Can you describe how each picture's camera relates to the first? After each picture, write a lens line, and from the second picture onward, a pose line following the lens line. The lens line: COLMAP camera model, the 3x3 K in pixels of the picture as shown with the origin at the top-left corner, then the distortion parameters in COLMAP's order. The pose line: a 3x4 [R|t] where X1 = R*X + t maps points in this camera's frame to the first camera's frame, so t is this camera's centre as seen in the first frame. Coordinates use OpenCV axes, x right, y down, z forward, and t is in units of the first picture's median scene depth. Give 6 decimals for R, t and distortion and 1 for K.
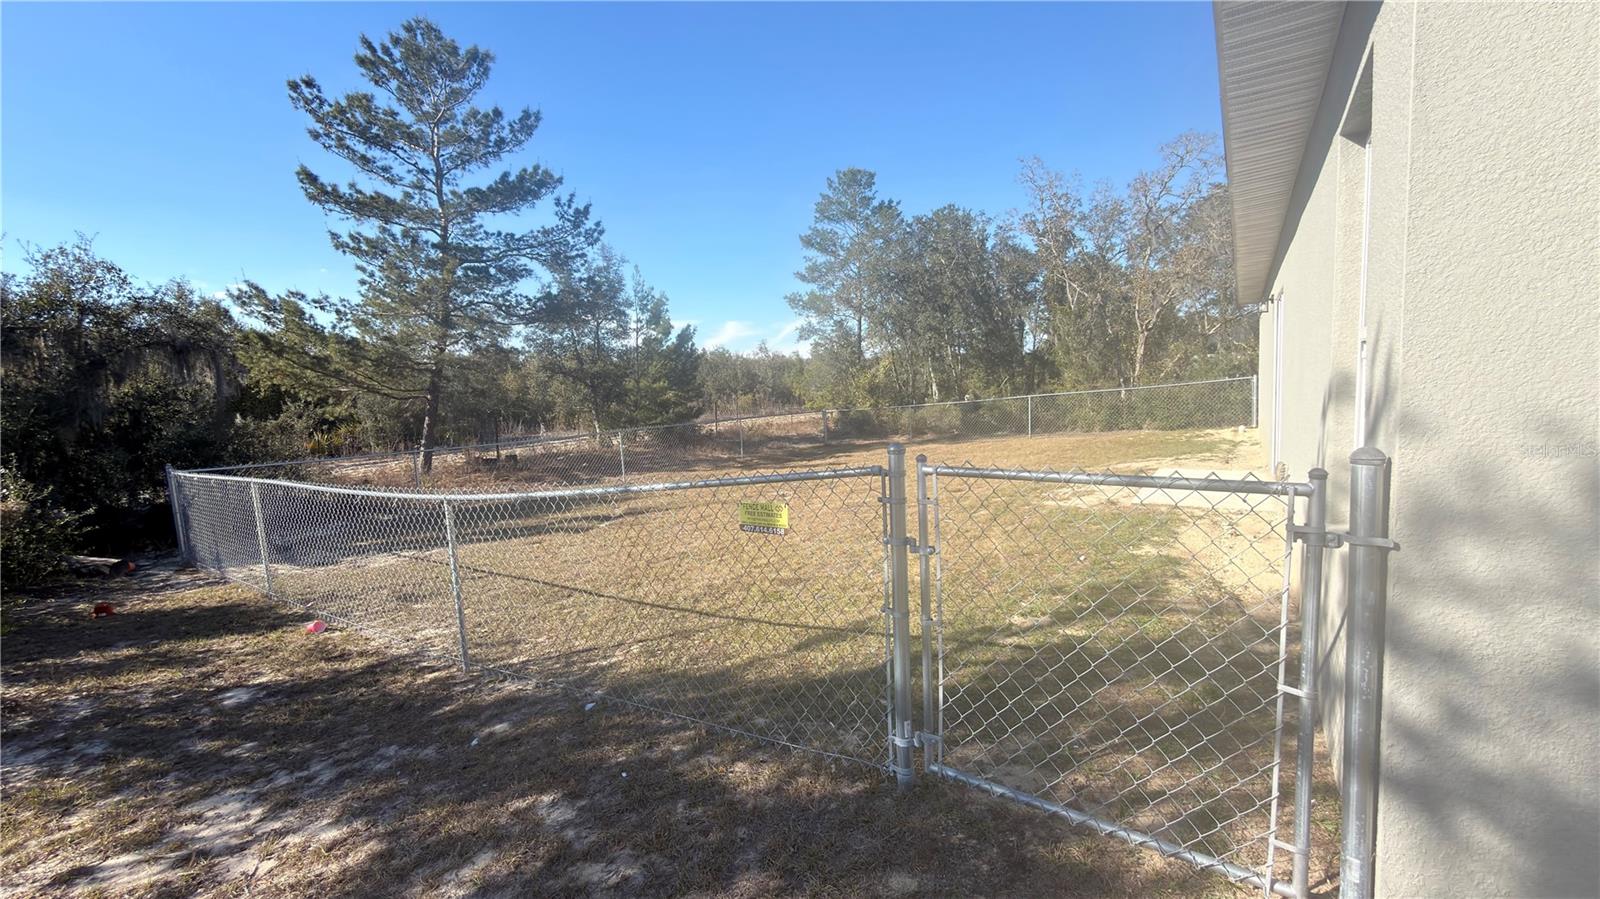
lens RADIAL K [[631.9, 0, 802.0], [0, 631.9, 449.7], [0, 0, 1]] dist [-0.002849, -0.000560]
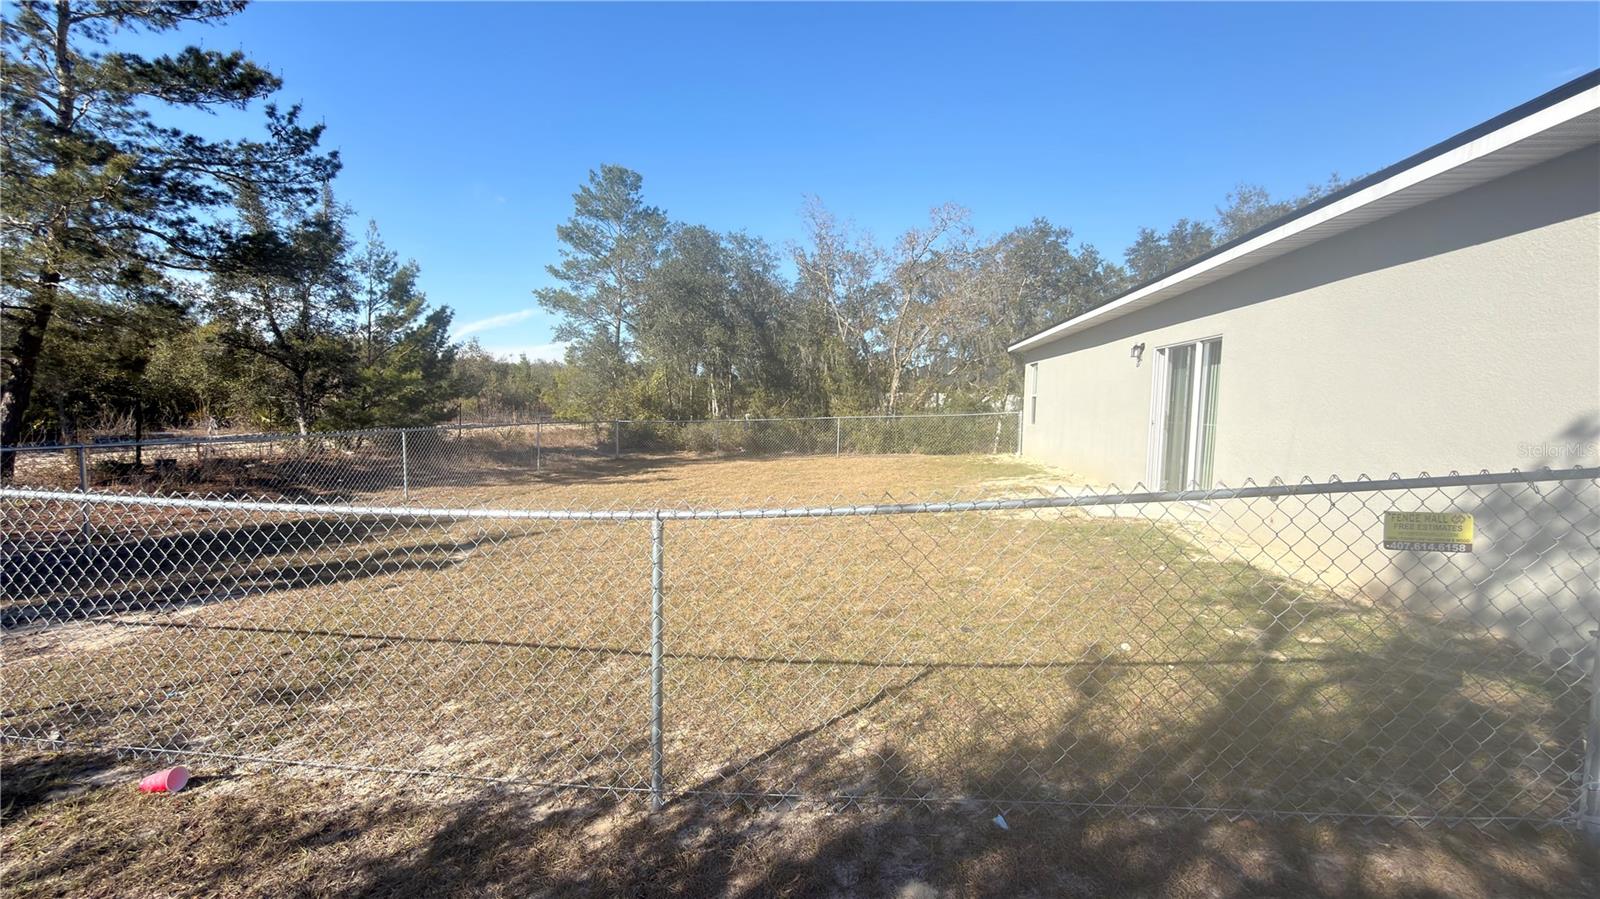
lens RADIAL K [[631.9, 0, 801.5], [0, 631.9, 452.1], [0, 0, 1]] dist [-0.002849, -0.000560]
pose [[0.893764, 0.034825, 0.447184, -0.133034], [-0.022397, 0.999203, -0.033052, 0.006770], [-0.447978, 0.019525, 0.893831, 0.078560]]
